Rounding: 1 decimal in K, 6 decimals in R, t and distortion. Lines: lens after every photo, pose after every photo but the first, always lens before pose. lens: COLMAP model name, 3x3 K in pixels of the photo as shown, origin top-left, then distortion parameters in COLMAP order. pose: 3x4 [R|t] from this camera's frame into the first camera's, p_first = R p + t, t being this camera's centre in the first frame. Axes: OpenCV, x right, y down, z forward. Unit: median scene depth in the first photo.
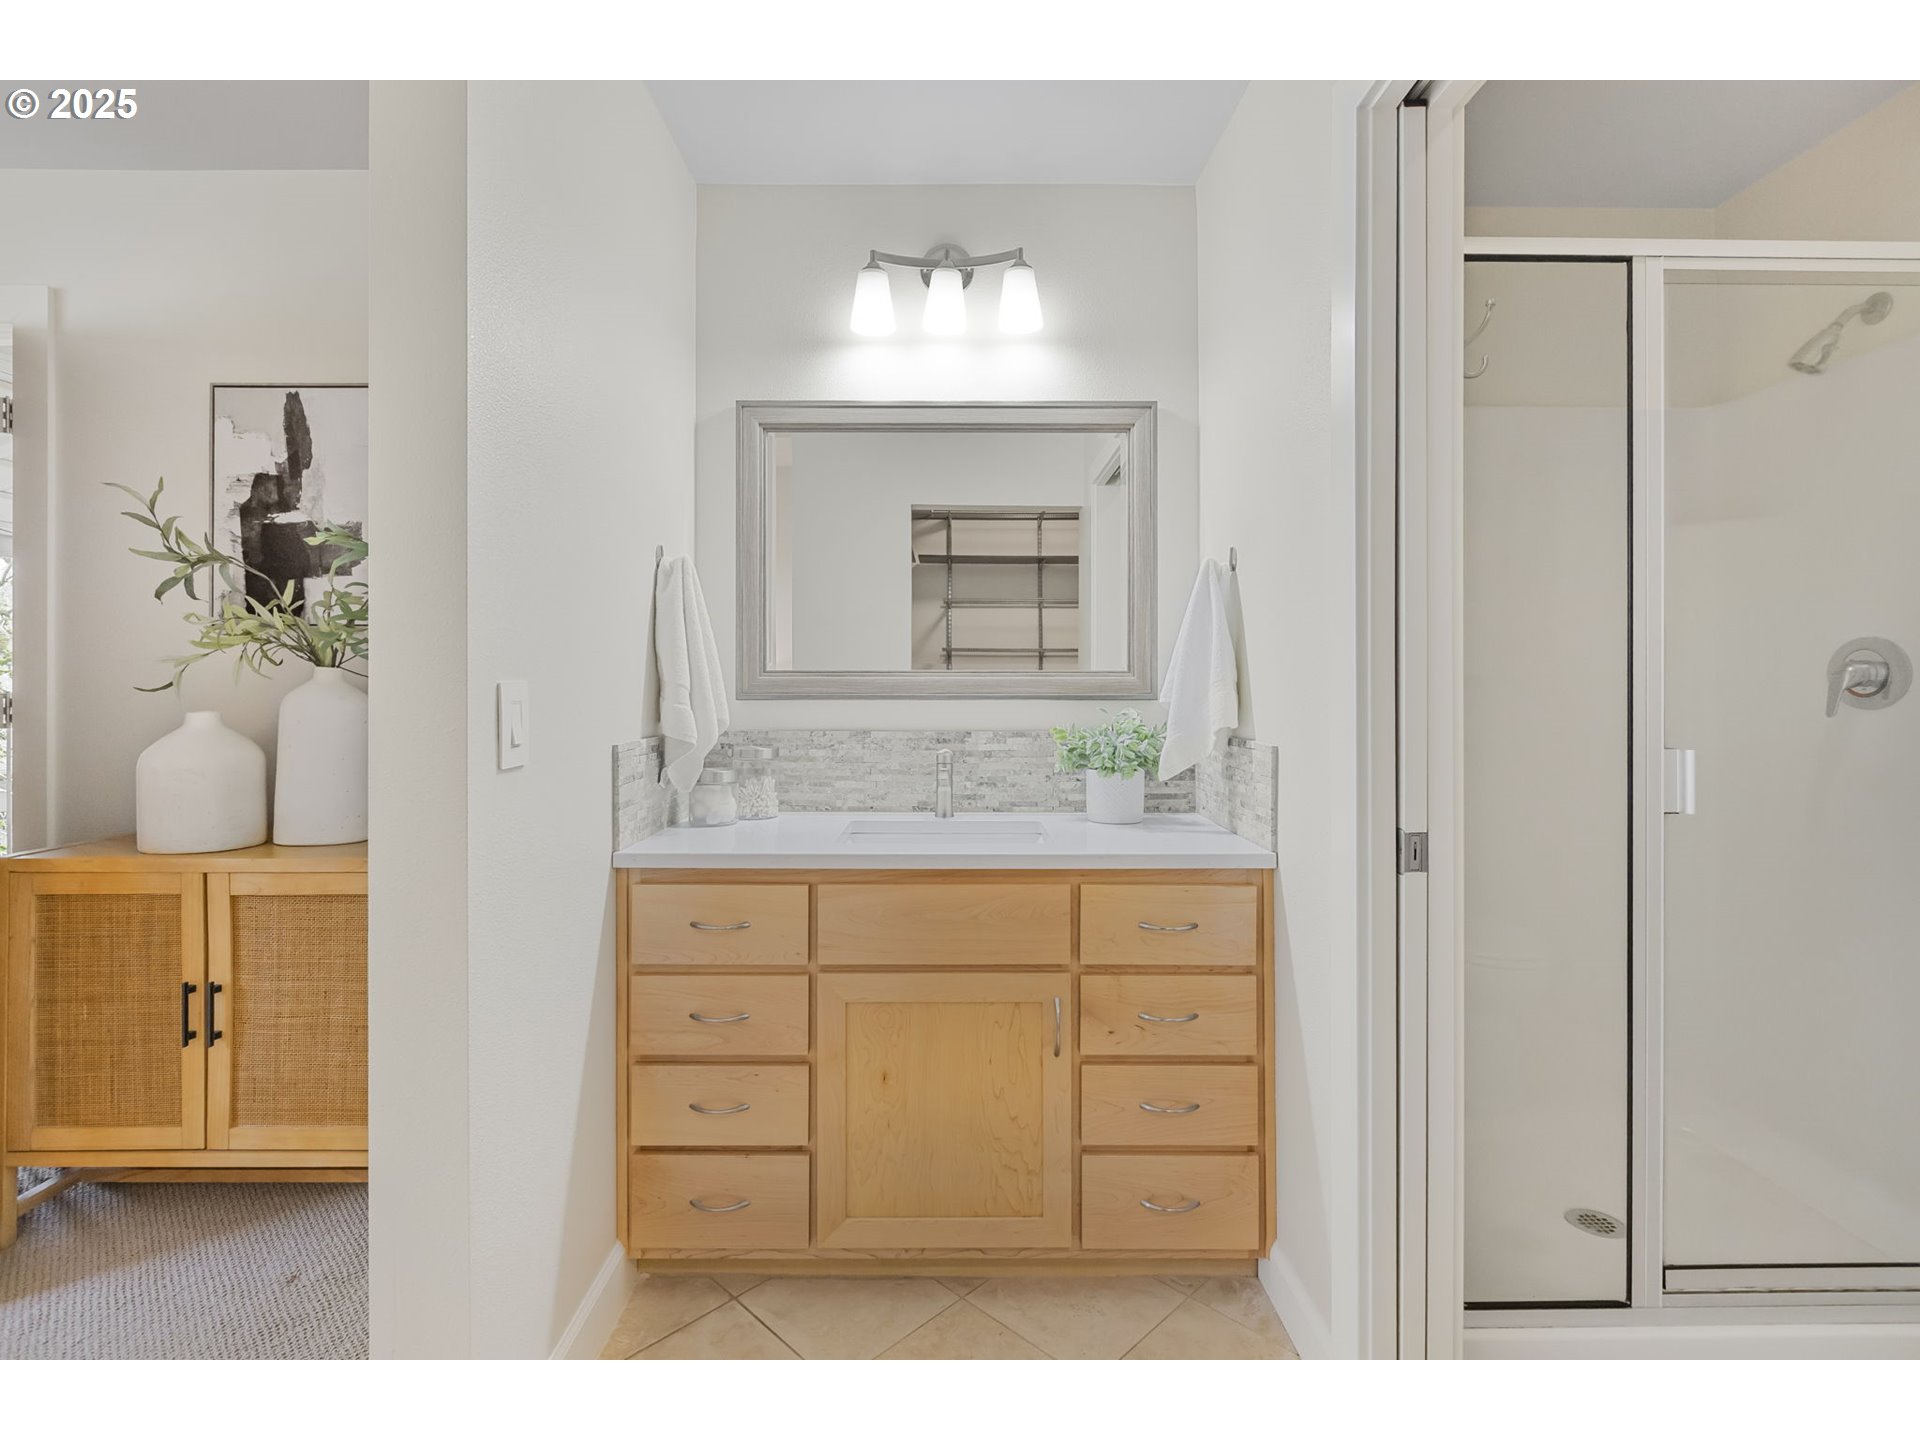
lens RADIAL K [[837.5, 0, 1008.3], [0, 837.5, 697.0], [0, 0, 1]] dist [-0.004288, 0.000639]
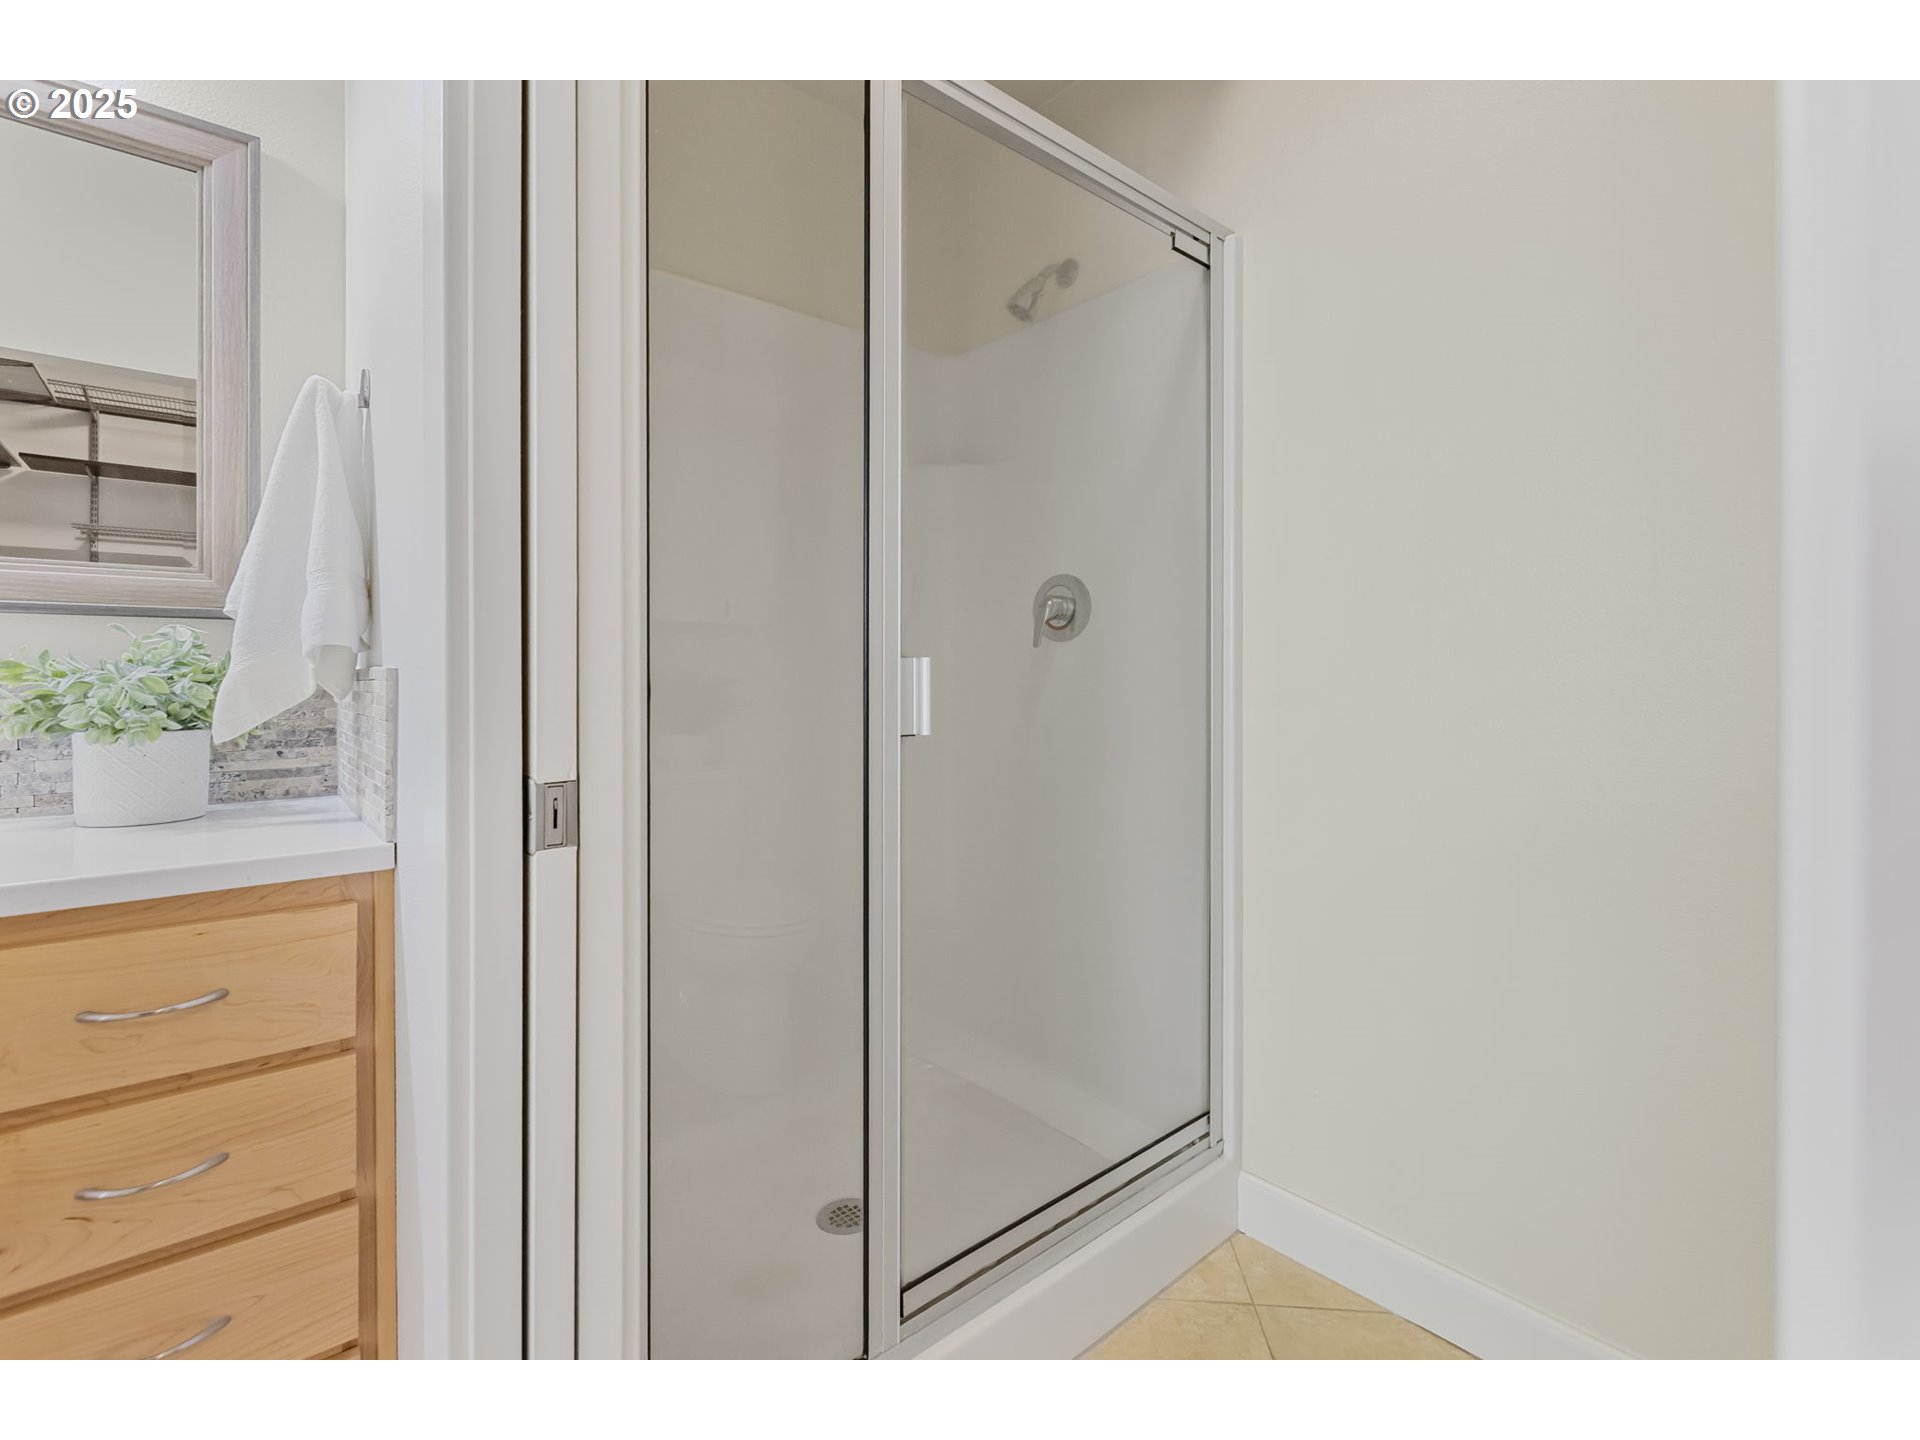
lens RADIAL K [[837.5, 0, 957.4], [0, 837.5, 705.4], [0, 0, 1]] dist [-0.004288, 0.000639]
pose [[0.761711, -0.019668, 0.647618, 0.228213], [-0.000740, 0.999512, 0.031225, 0.063760], [-0.647916, -0.024263, 0.761325, 0.262918]]
